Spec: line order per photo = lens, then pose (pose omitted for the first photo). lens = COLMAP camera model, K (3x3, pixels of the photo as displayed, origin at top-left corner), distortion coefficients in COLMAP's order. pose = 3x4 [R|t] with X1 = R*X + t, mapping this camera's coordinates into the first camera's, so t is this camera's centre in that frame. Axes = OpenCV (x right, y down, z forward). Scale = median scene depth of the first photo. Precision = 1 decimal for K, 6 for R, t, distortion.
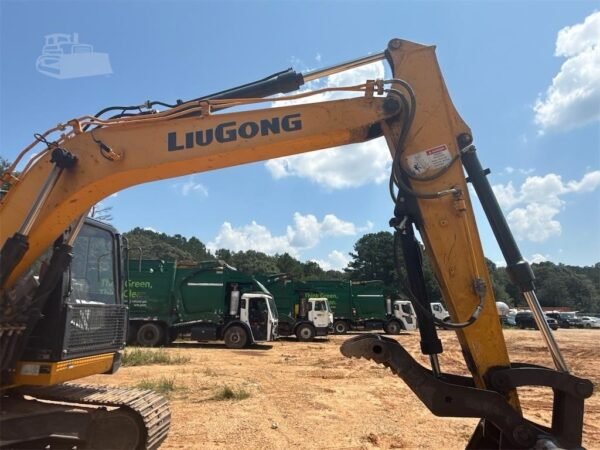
lens RADIAL K [[351.2, 0, 300.0], [0, 351.2, 225.0], [0, 0, 1]] dist [-0.001531, -0.000145]
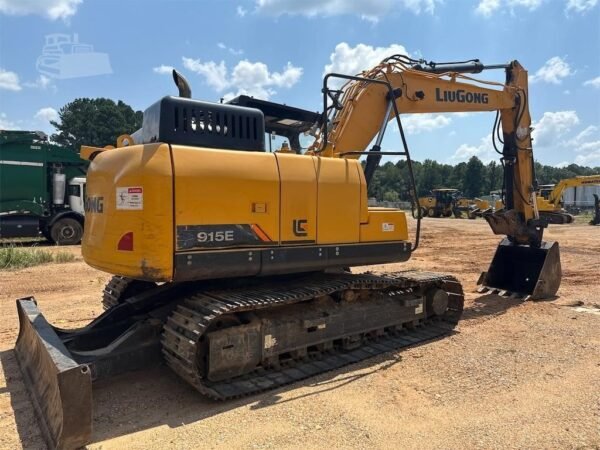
lens RADIAL K [[425.2, 0, 295.6], [0, 425.2, 221.2], [0, 0, 1]] dist [0.077388, -0.105376]
pose [[0.737471, -0.030857, 0.674674, -0.445768], [-0.162409, 0.961540, 0.221503, -0.002993], [-0.655561, -0.272925, 0.704097, -0.020104]]
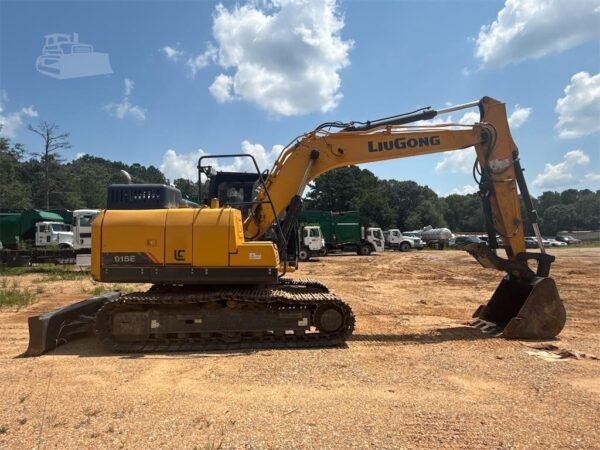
lens RADIAL K [[351.2, 0, 300.0], [0, 351.2, 225.0], [0, 0, 1]] dist [-0.001531, -0.000145]
pose [[0.988075, -0.008535, 0.153738, -0.212884], [-0.022478, 0.979770, 0.198859, -0.039560], [-0.152325, -0.199943, 0.967894, -0.175816]]
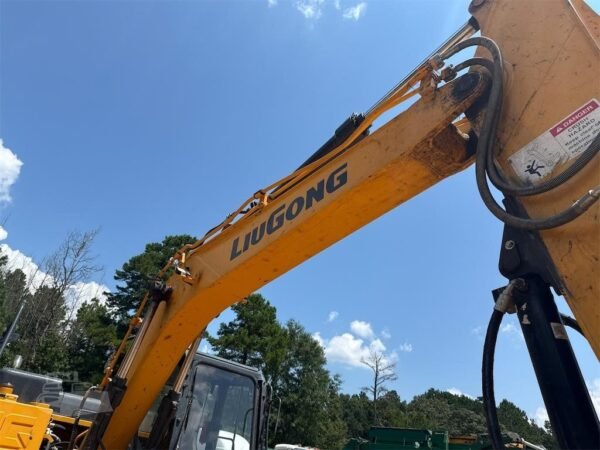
lens RADIAL K [[421.8, 0, 301.6], [0, 421.8, 223.4], [0, 0, 1]] dist [0.070298, -0.108475]
pose [[0.744764, -0.269166, -0.610636, 0.077587], [0.035080, 0.929572, -0.366967, 0.015880], [0.666405, 0.251883, 0.701755, 0.080979]]
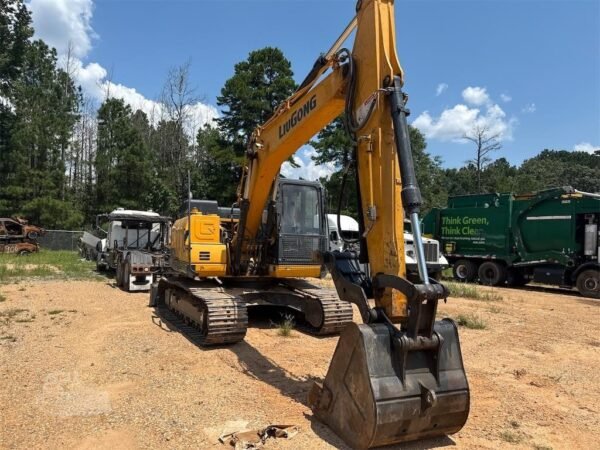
lens RADIAL K [[425.2, 0, 295.6], [0, 425.2, 221.2], [0, 0, 1]] dist [0.077388, -0.105376]
pose [[0.528118, -0.039140, -0.848268, 0.268090], [0.177264, 0.982011, 0.065051, 0.009251], [0.830463, -0.184722, 0.525556, -0.007207]]
